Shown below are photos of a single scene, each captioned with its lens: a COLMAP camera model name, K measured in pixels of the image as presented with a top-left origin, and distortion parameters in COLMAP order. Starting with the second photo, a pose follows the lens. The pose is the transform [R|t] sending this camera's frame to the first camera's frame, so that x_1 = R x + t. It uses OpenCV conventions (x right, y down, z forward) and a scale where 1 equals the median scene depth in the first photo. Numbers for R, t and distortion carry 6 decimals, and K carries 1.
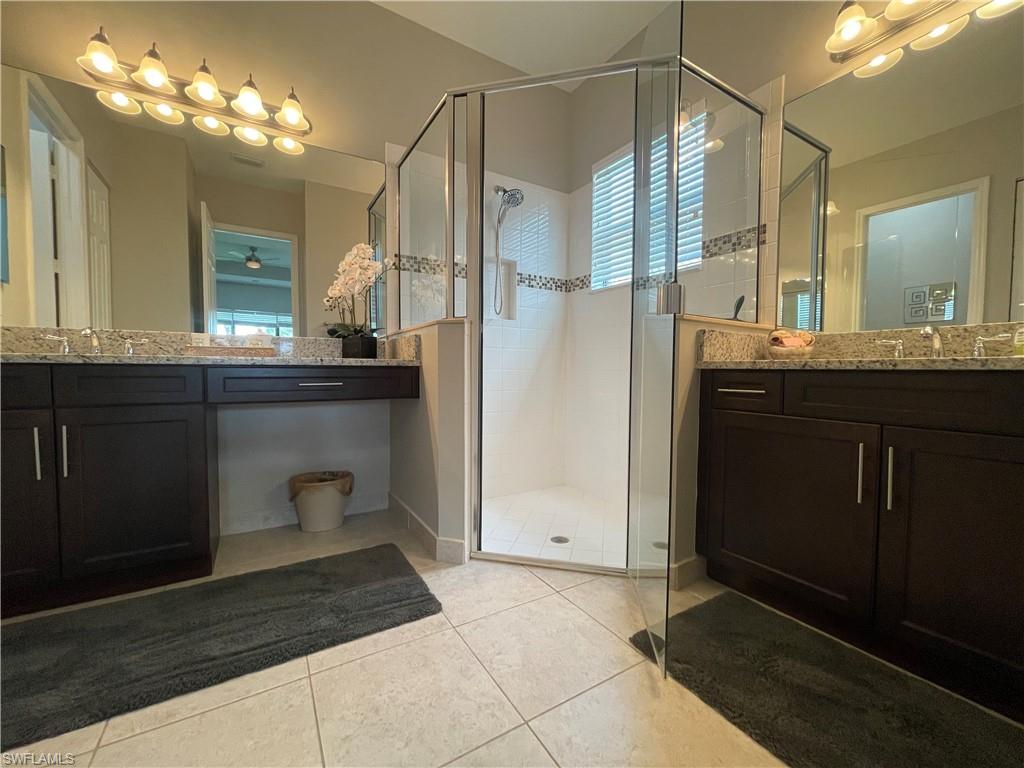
lens RADIAL K [[414.1, 0, 508.0], [0, 414.1, 386.7], [0, 0, 1]] dist [-0.002143, 0.000986]
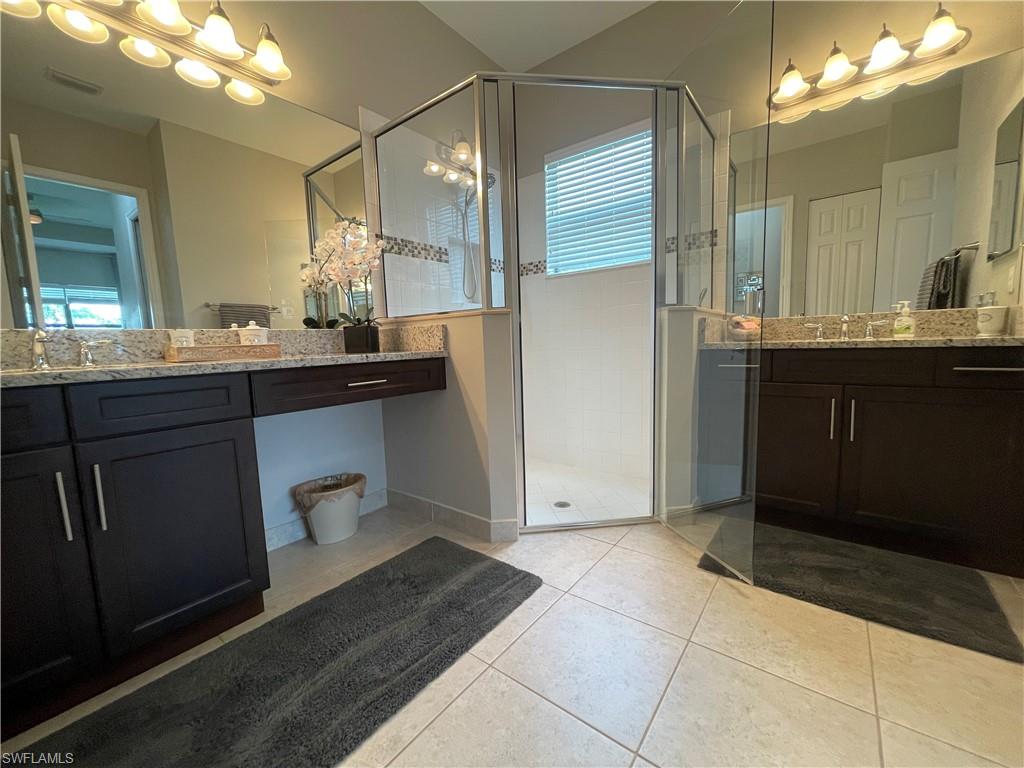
lens RADIAL K [[414.1, 0, 510.6], [0, 414.1, 386.9], [0, 0, 1]] dist [-0.002143, 0.000986]
pose [[0.933872, -0.075385, 0.349572, -0.468925], [0.052695, 0.995866, 0.073986, -0.047596], [-0.353705, -0.050673, 0.933984, 0.026031]]
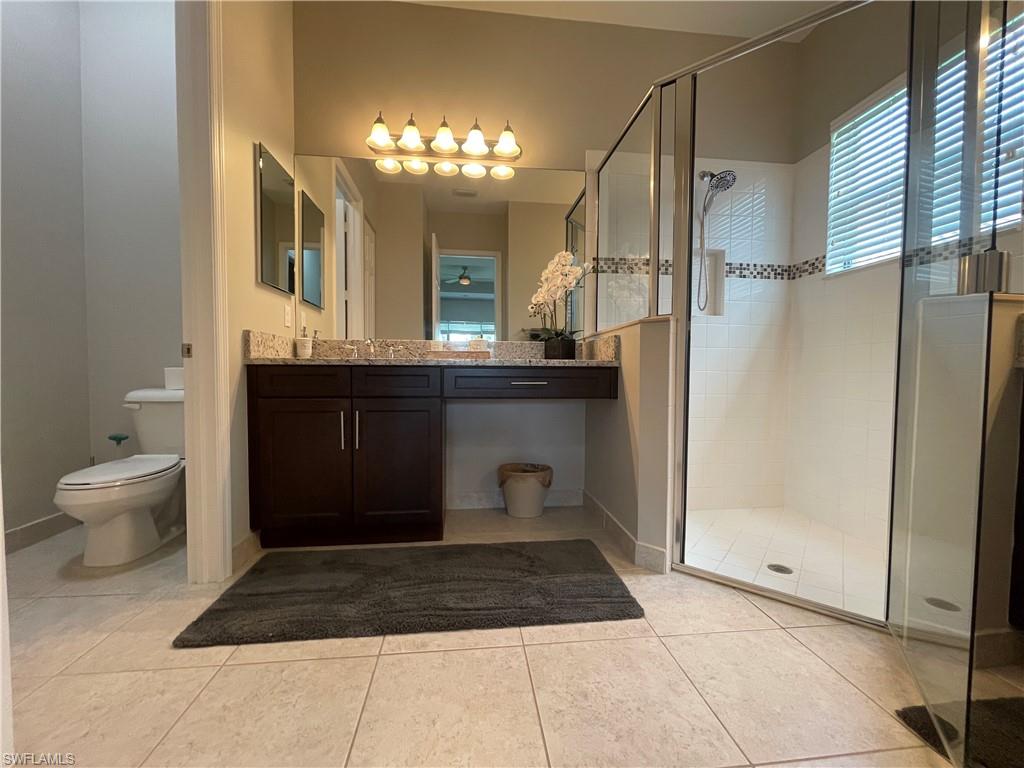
lens RADIAL K [[414.1, 0, 508.5], [0, 414.1, 386.0], [0, 0, 1]] dist [-0.002143, 0.000986]
pose [[0.907321, 0.014408, -0.420192, -0.038662], [-0.017547, 0.999840, -0.003606, 0.005737], [0.420073, 0.010645, 0.907428, -0.019064]]
